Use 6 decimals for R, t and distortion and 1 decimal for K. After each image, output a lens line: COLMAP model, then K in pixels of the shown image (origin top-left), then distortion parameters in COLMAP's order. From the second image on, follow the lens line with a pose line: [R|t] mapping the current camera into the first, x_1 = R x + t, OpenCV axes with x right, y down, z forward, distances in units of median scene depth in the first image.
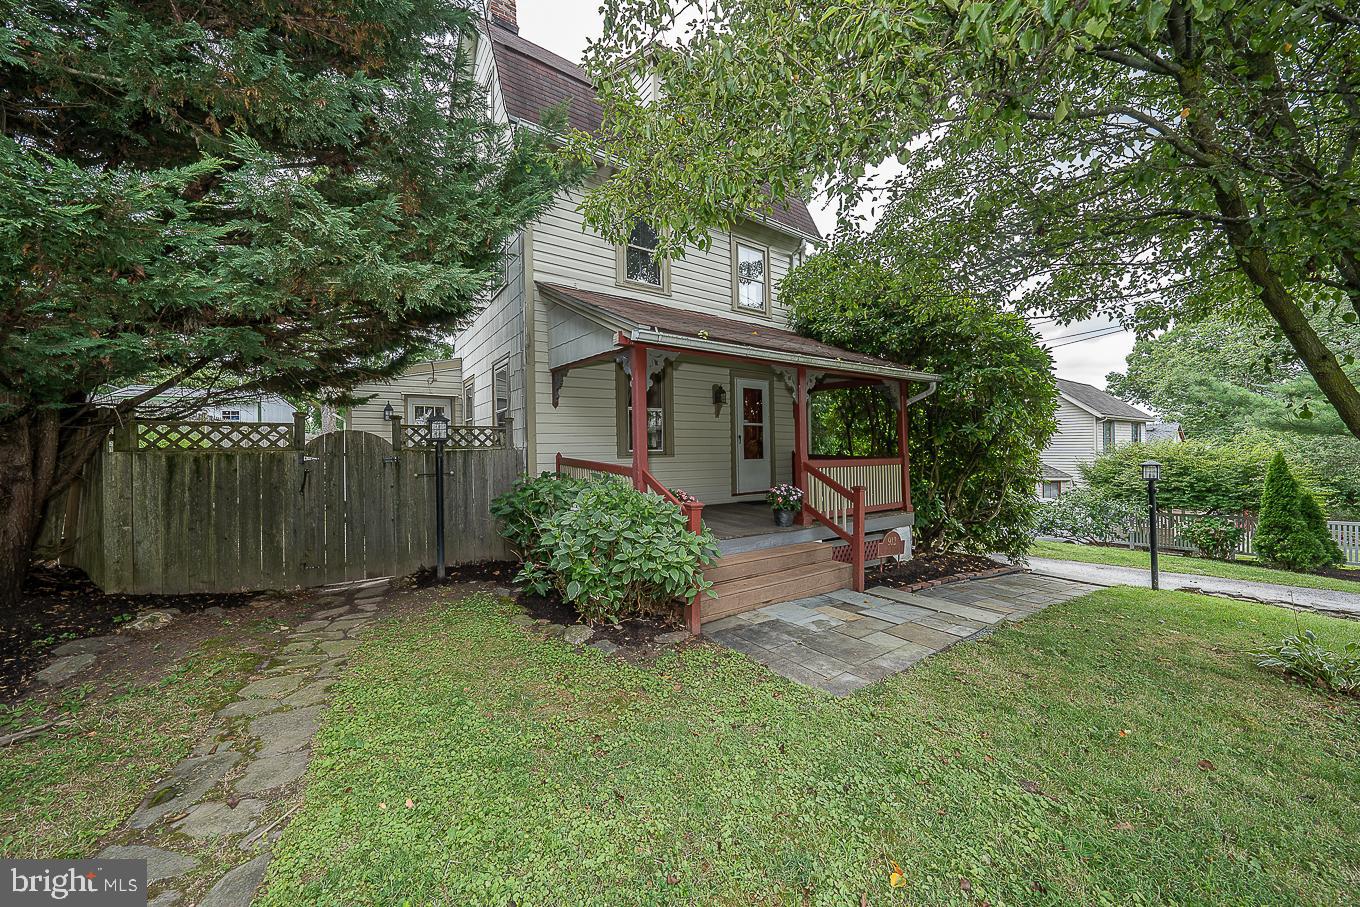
lens RADIAL K [[474.1, 0, 682.4], [0, 474.1, 452.0], [0, 0, 1]] dist [-0.027447, 0.006673]
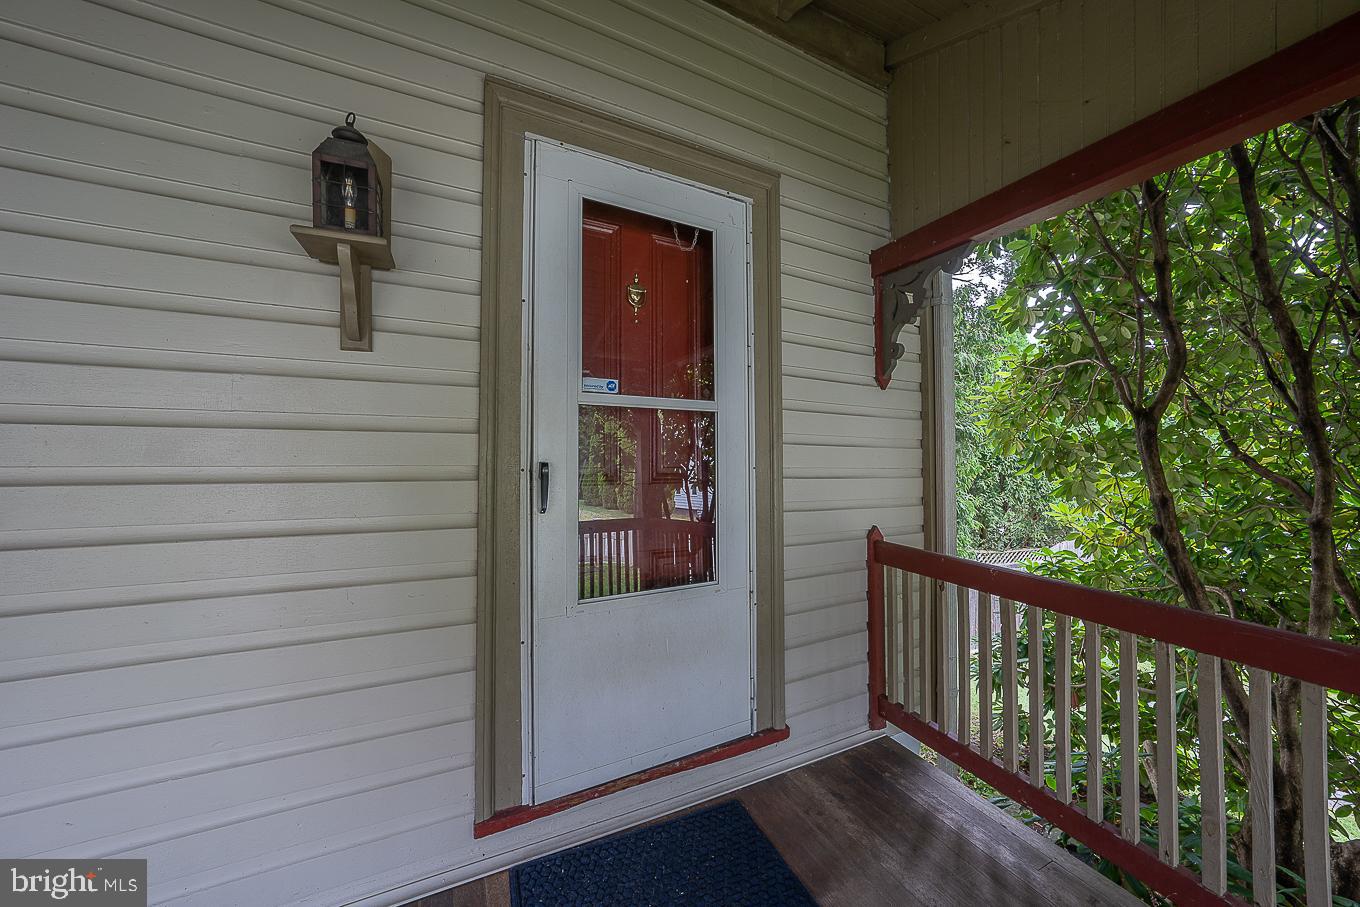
lens RADIAL K [[474.1, 0, 682.4], [0, 474.1, 452.0], [0, 0, 1]] dist [-0.027447, 0.006673]
pose [[0.989128, 0.011744, -0.146587, 0.252932], [-0.014031, 0.999795, -0.014579, -0.049179], [0.146386, 0.016477, 0.989090, 1.092820]]
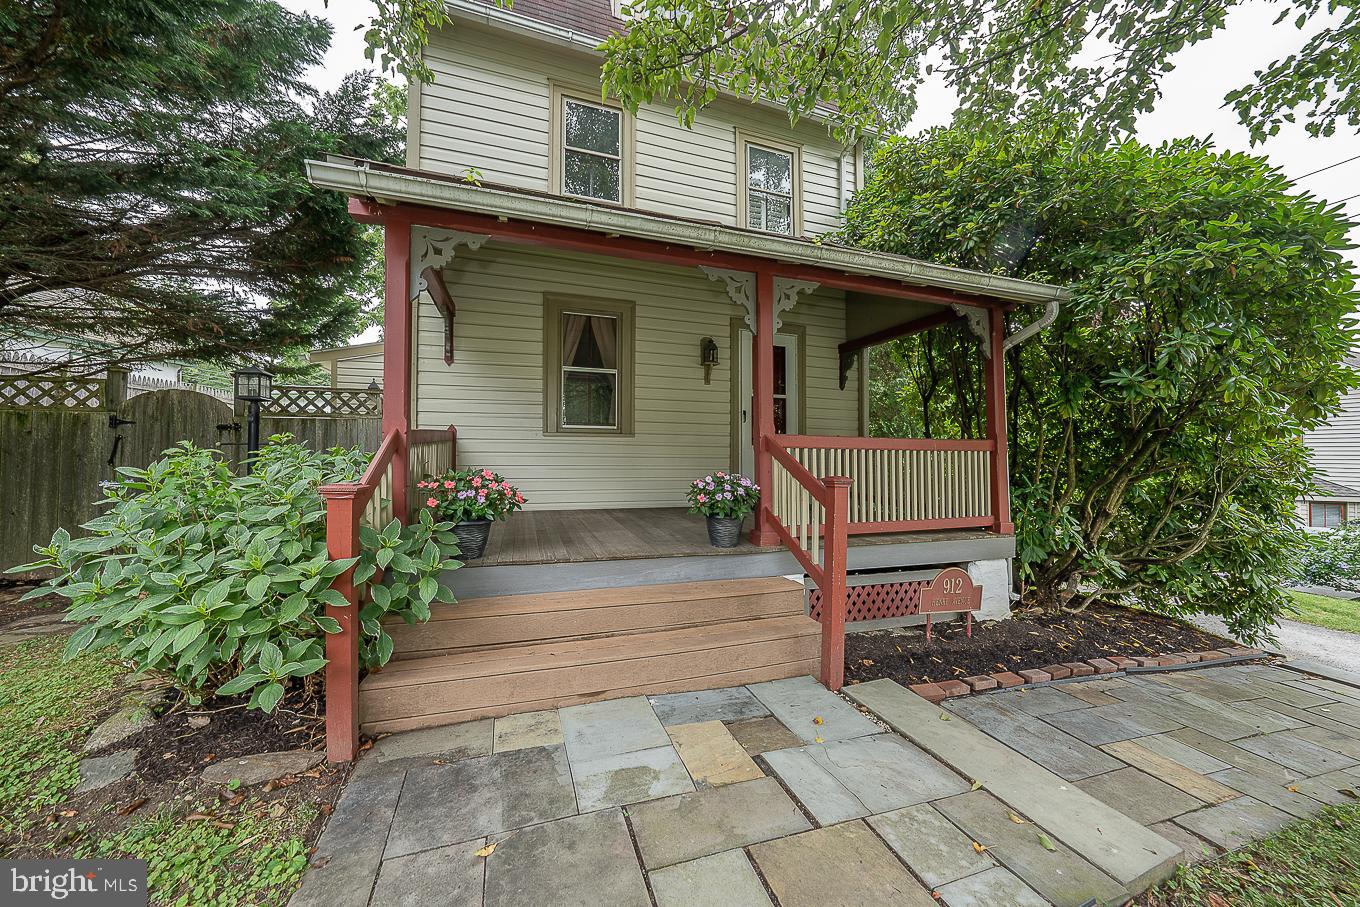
lens RADIAL K [[474.1, 0, 682.4], [0, 474.1, 452.0], [0, 0, 1]] dist [-0.027447, 0.006673]
pose [[0.961298, 0.015017, -0.275102, 0.294966], [-0.018194, 0.999794, -0.009000, 0.044603], [0.274910, 0.013657, 0.961373, 0.391887]]
